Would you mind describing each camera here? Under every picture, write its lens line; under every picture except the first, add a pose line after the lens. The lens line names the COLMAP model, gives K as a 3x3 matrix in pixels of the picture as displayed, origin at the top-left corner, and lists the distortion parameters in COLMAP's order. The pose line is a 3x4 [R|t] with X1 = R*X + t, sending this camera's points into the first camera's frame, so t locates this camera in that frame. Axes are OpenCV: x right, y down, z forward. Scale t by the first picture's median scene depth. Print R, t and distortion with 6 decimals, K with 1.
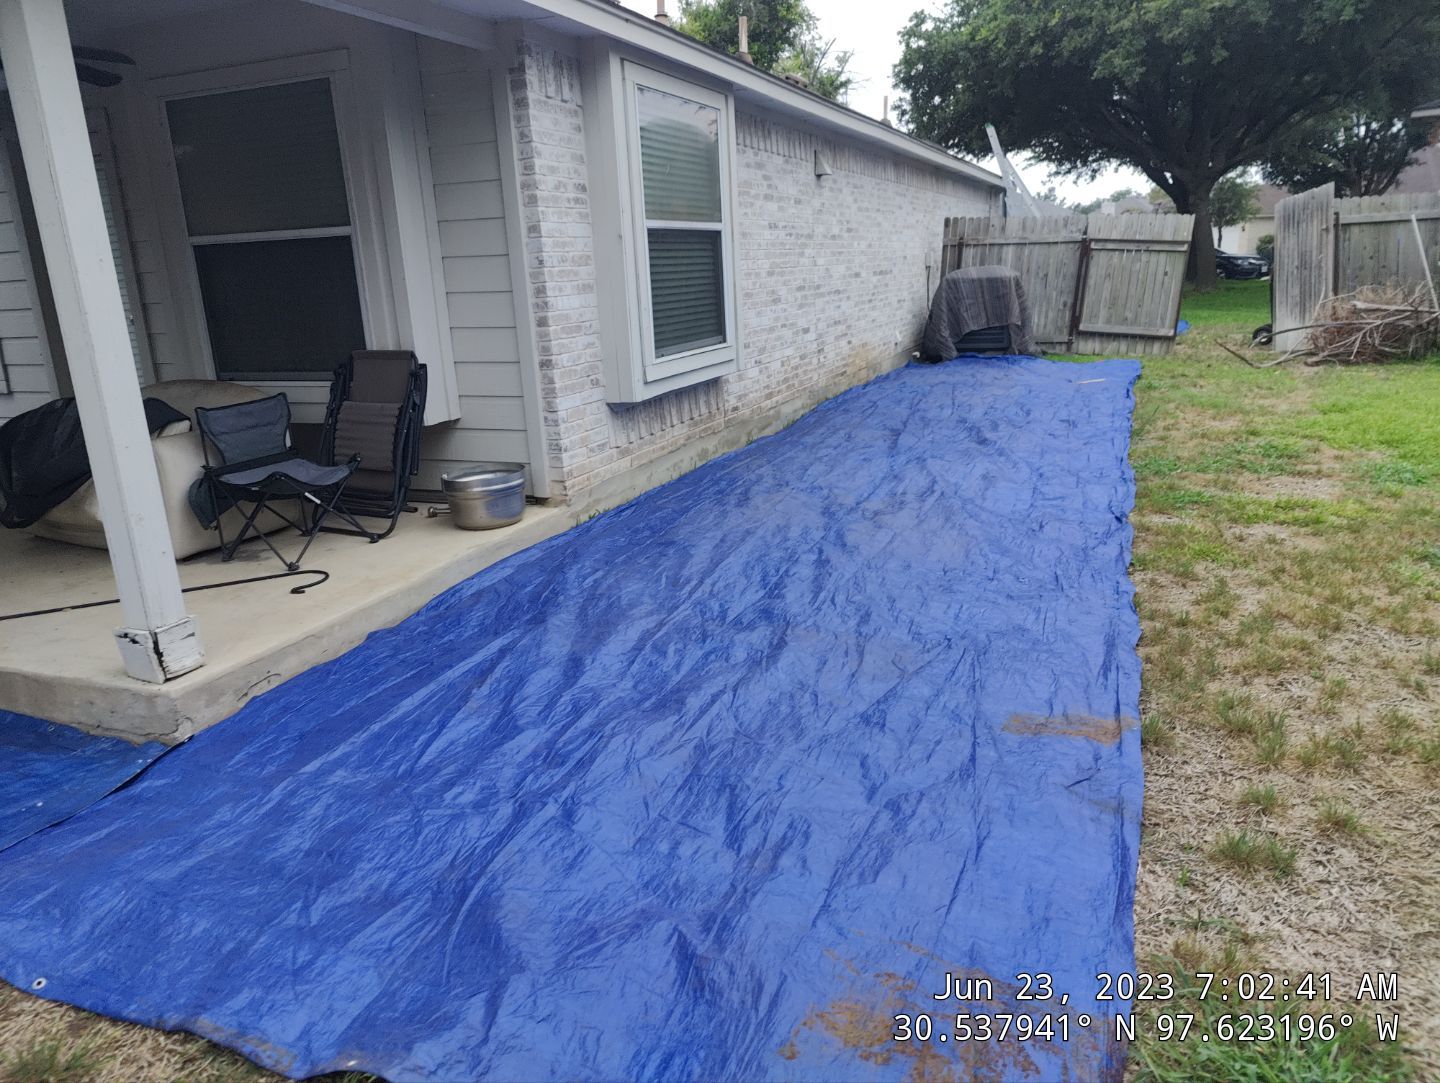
lens RADIAL K [[982.2, 0, 720.0], [0, 982.2, 541.5], [0, 0, 1]] dist [0.036820, -0.041442]
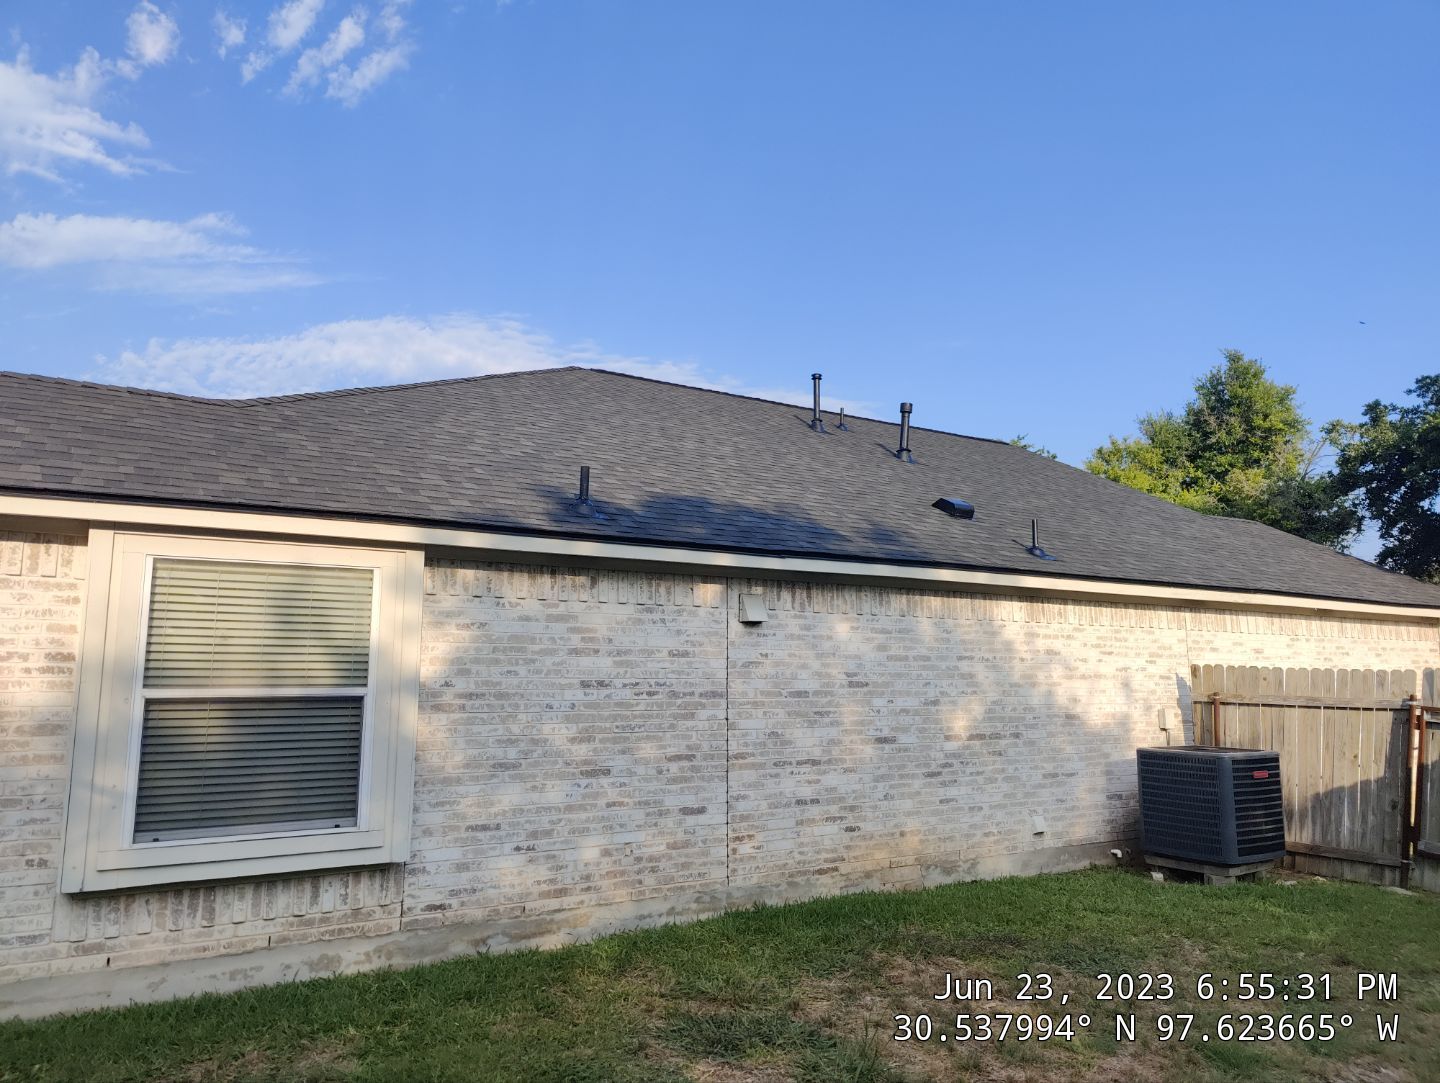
lens RADIAL K [[981.2, 0, 721.9], [0, 981.2, 548.6], [0, 0, 1]] dist [0.030918, -0.035212]
pose [[0.813011, -0.027443, -0.581602, 1.524254], [-0.195816, 0.927818, -0.317507, -0.442749], [0.548334, 0.372023, 0.748952, 0.944212]]
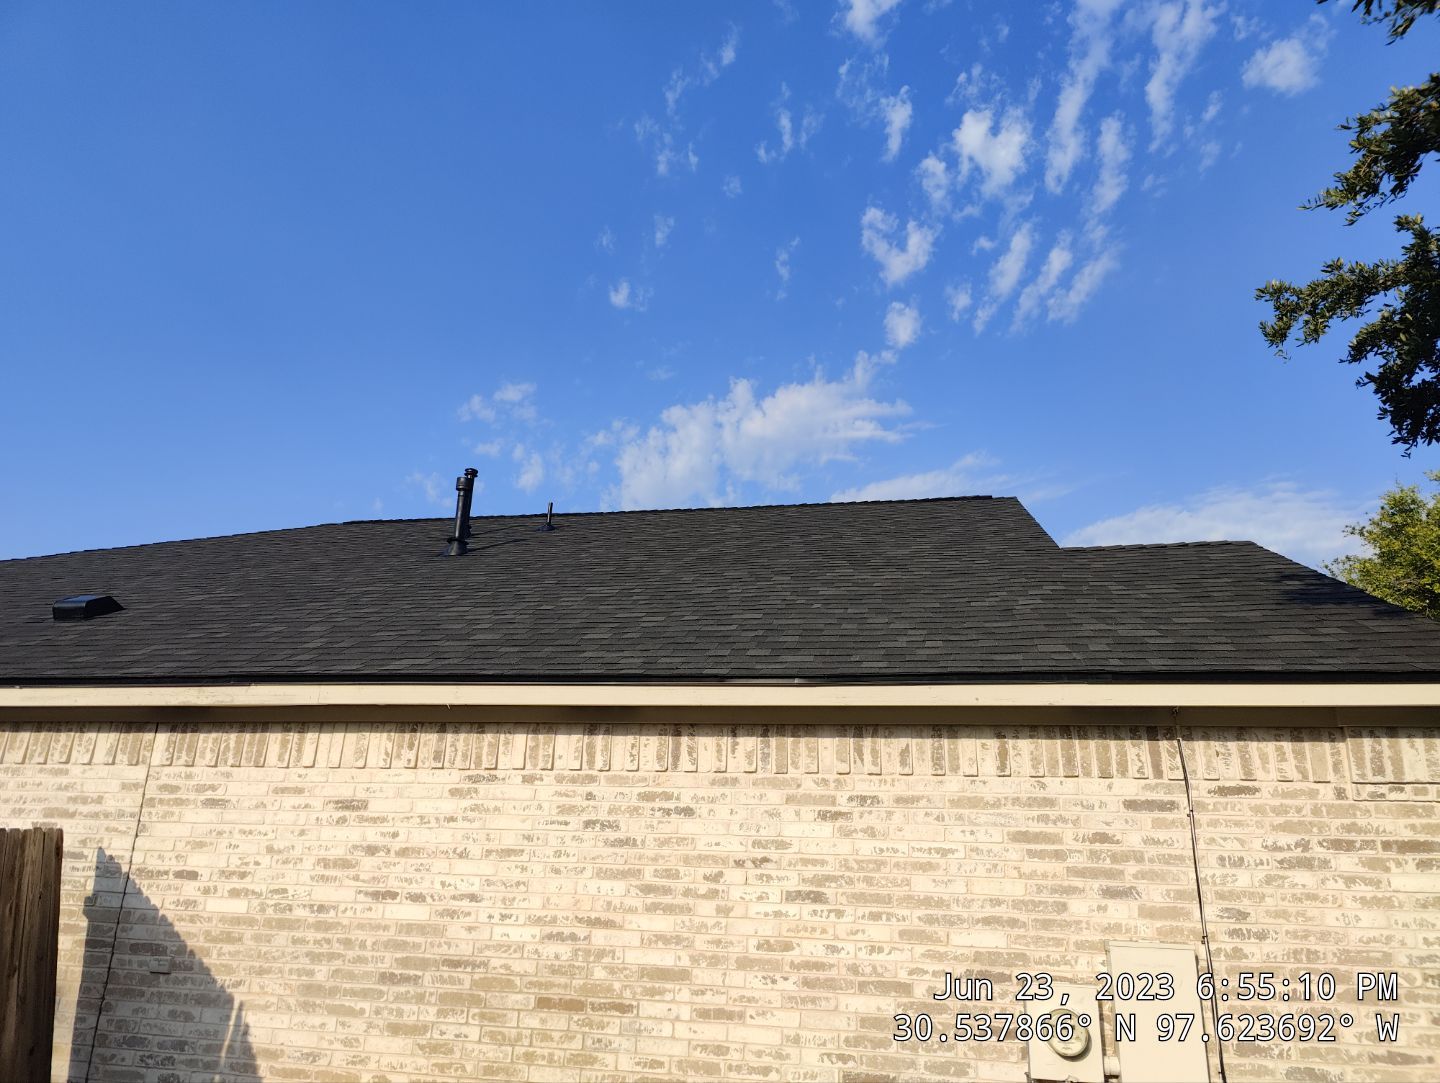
lens RADIAL K [[1006.3, 0, 720.0], [0, 1006.3, 541.5], [0, 0, 1]] dist [0.033034, -0.000931]
pose [[0.191076, -0.262003, -0.945962, 2.844777], [-0.307322, 0.899297, -0.311154, -1.578110], [0.932225, 0.350170, 0.091315, 4.779086]]
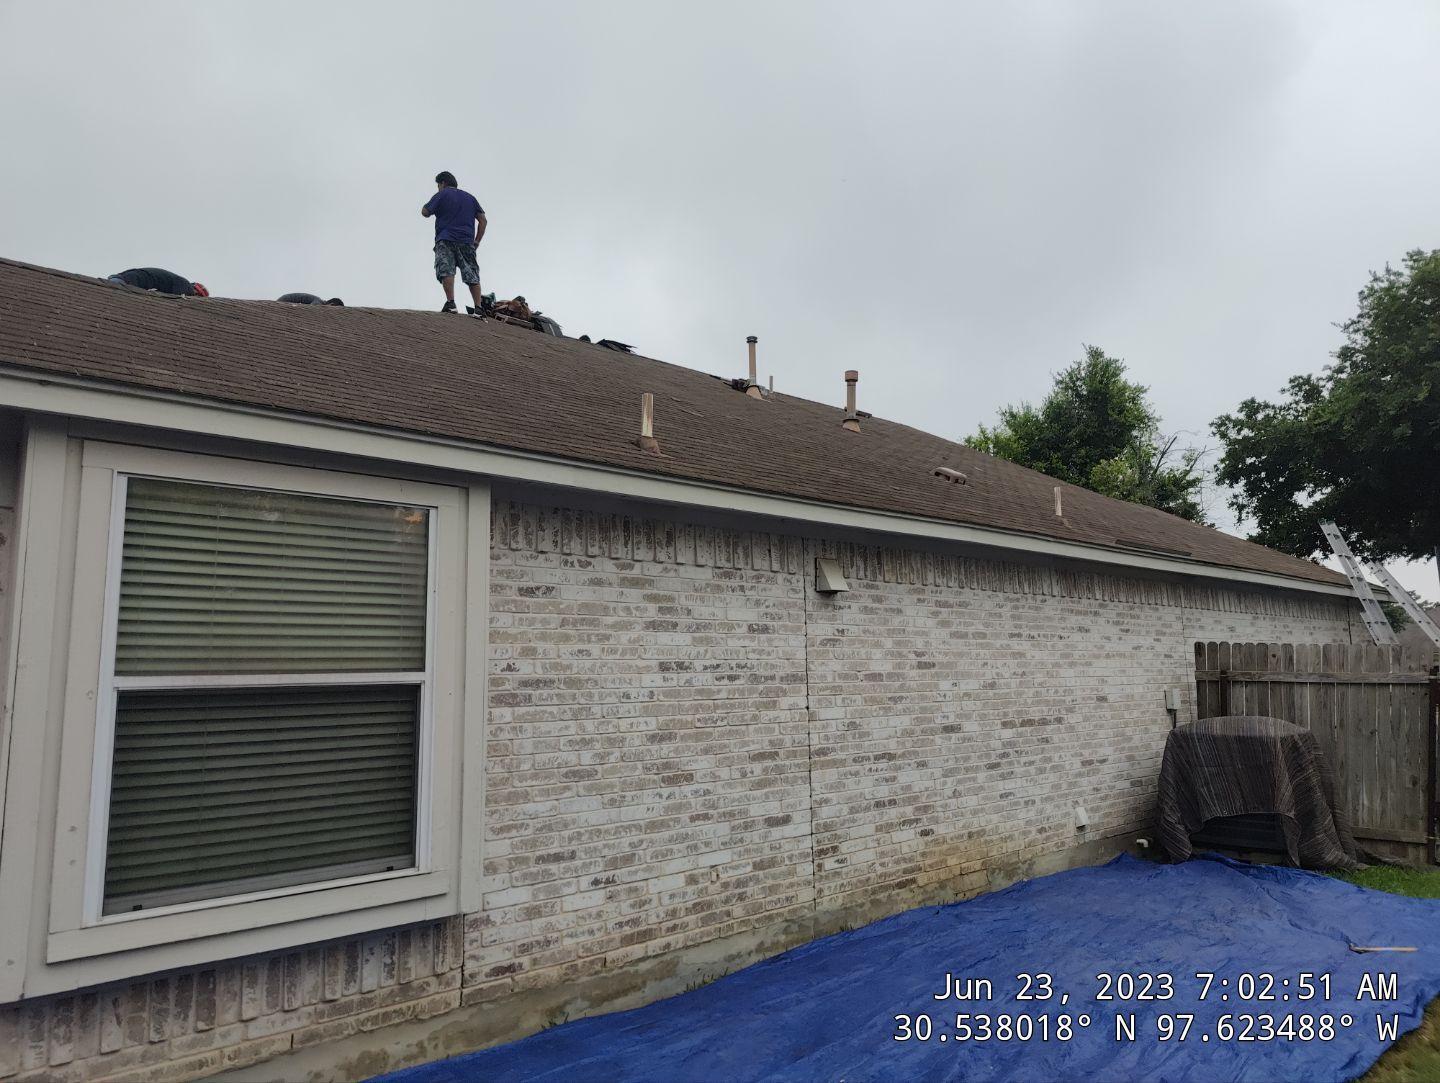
lens RADIAL K [[982.2, 0, 720.0], [0, 982.2, 541.5], [0, 0, 1]] dist [0.036820, -0.041442]
pose [[0.911864, -0.019607, -0.410024, 0.857408], [-0.138486, 0.925605, -0.352246, -0.409785], [0.386427, 0.377983, 0.841310, 1.023997]]
